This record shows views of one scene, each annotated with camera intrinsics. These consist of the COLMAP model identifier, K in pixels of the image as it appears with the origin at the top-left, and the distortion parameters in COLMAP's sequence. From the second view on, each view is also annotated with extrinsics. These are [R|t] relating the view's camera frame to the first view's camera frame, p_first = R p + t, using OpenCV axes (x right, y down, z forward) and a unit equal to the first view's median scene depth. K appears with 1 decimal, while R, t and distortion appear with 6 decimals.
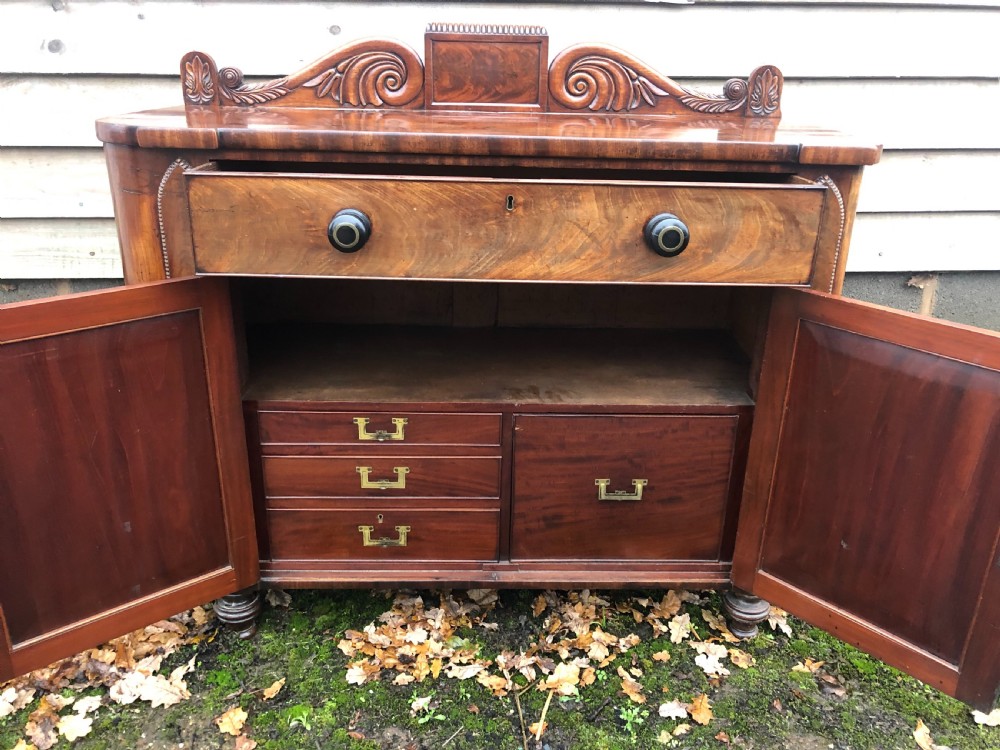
lens RADIAL K [[821.4, 0, 508.0], [0, 821.4, 373.0], [0, 0, 1]] dist [0.016164, 0.005141]
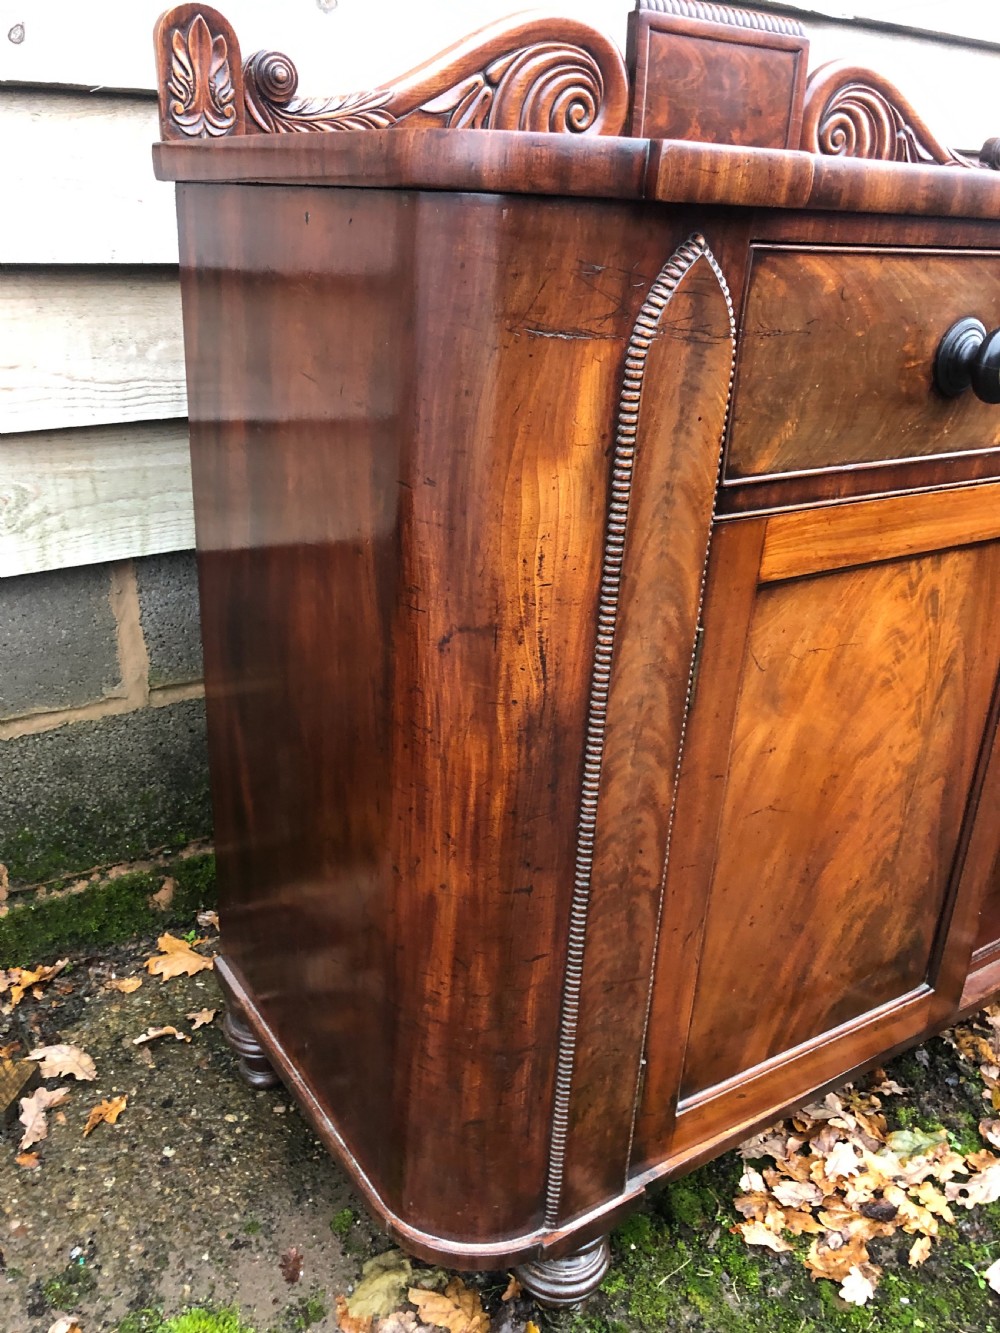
lens RADIAL K [[1094.9, 0, 492.2], [0, 1094.9, 669.7], [0, 0, 1]] dist [0.016164, 0.005141]
pose [[0.850870, -0.190631, 0.489571, -0.599029], [0.167453, 0.981652, 0.091206, -0.101013], [-0.497975, 0.004375, 0.867180, 0.483872]]
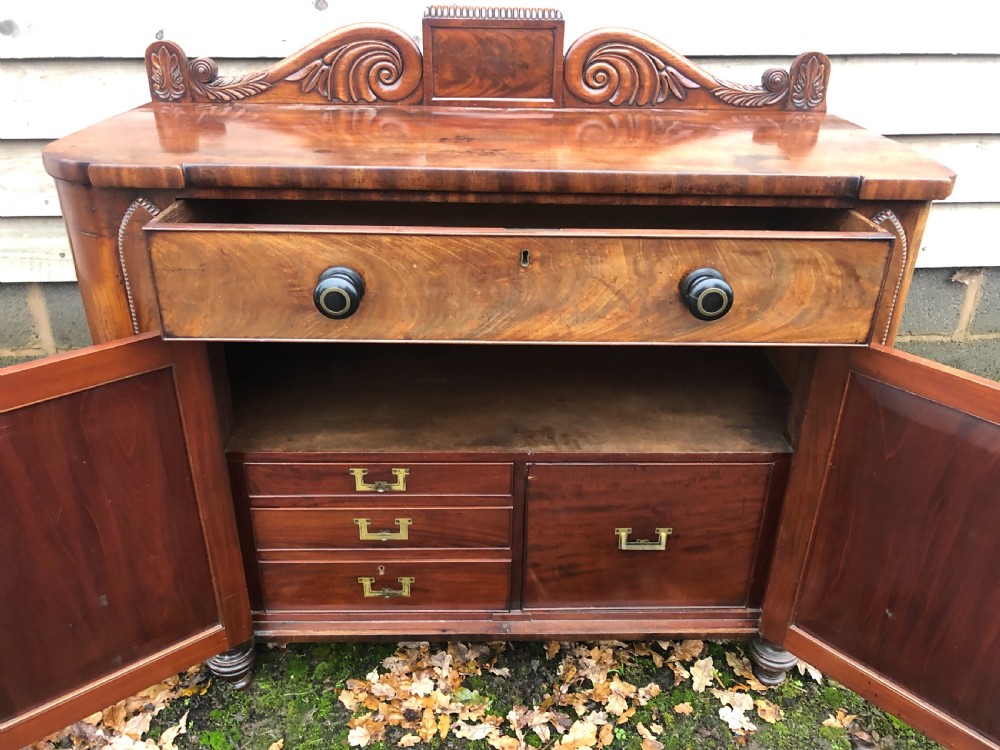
lens RADIAL K [[821.4, 0, 508.9], [0, 821.4, 375.1], [0, 0, 1]] dist [0.016164, 0.005141]
pose [[0.999993, -0.003277, -0.002051, -0.009570], [0.003455, 0.995604, 0.093600, -0.121584], [0.001735, -0.093606, 0.995608, 0.097541]]
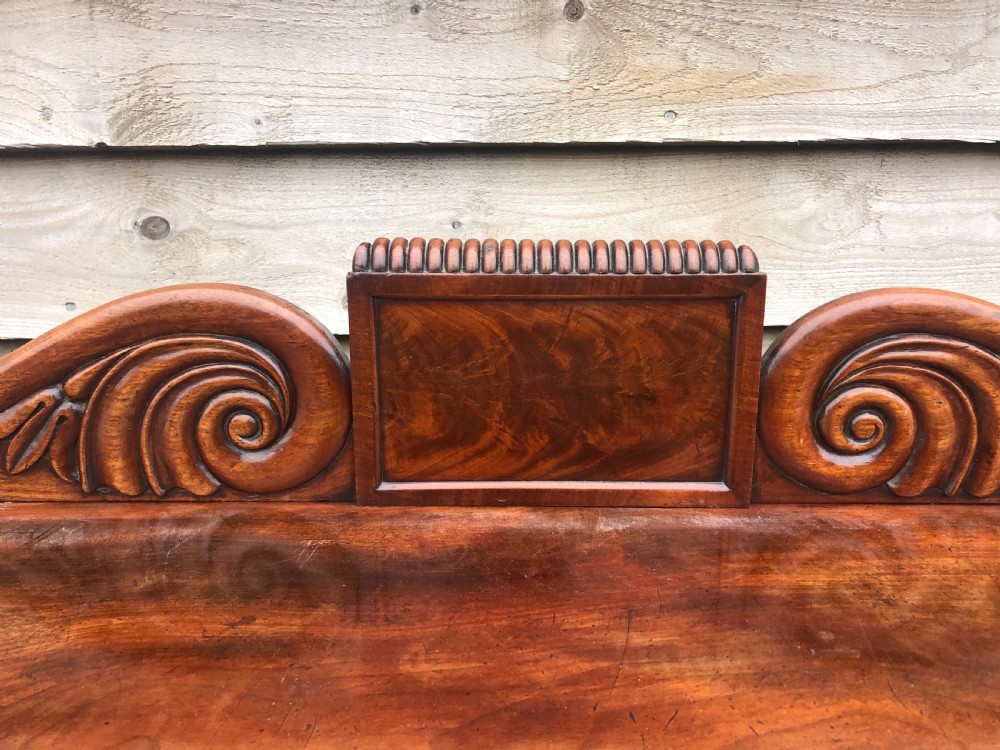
lens RADIAL K [[821.4, 0, 513.0], [0, 821.4, 384.6], [0, 0, 1]] dist [0.016164, 0.005141]
pose [[0.999494, -0.010111, -0.030147, -0.034348], [0.006949, 0.994635, -0.103213, -0.353994], [0.031029, 0.102951, 0.994202, 0.734513]]
